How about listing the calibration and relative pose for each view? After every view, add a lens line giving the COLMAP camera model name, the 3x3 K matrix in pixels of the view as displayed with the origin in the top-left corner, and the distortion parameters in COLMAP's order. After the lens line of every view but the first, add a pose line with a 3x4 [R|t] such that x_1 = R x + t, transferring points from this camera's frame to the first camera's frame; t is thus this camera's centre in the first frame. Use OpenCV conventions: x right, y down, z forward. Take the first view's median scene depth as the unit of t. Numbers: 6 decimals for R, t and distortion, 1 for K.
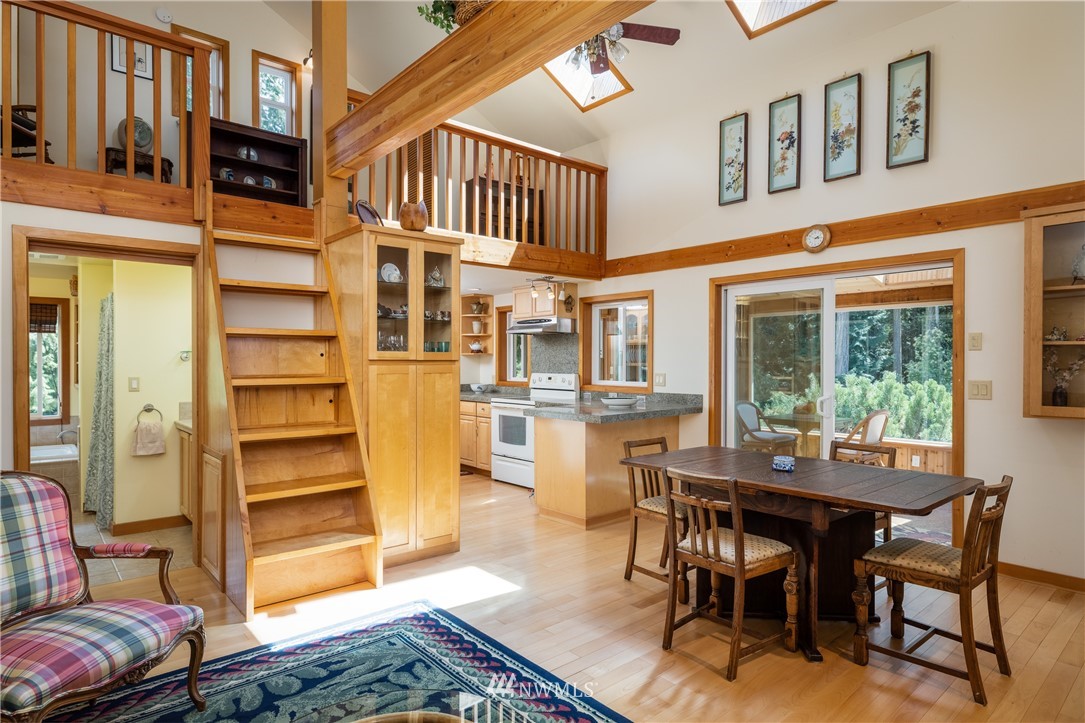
lens RADIAL K [[624.4, 0, 542.5], [0, 624.4, 361.5], [0, 0, 1]] dist [-0.001477, -0.000458]
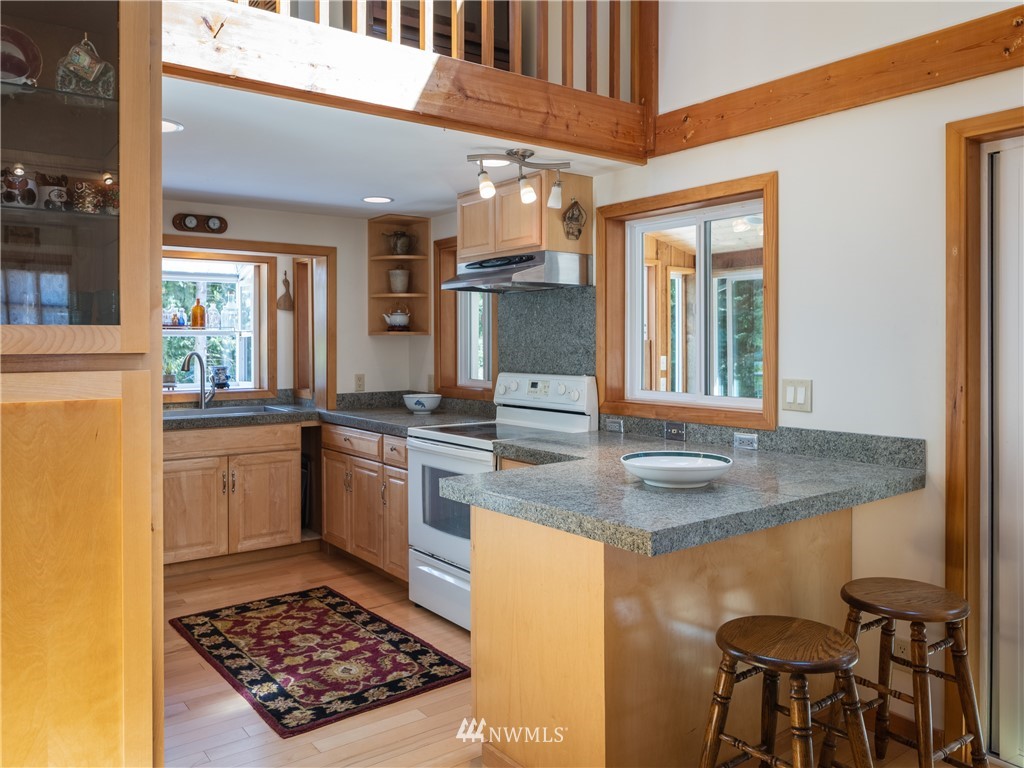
lens RADIAL K [[695.7, 0, 511.4], [0, 695.7, 341.1], [0, 0, 1]] dist [-0.037500, -0.000475]
pose [[0.996148, -0.002250, -0.087657, 0.043323], [0.001820, 0.999986, -0.004987, -0.003300], [0.087667, 0.004809, 0.996138, 0.523468]]
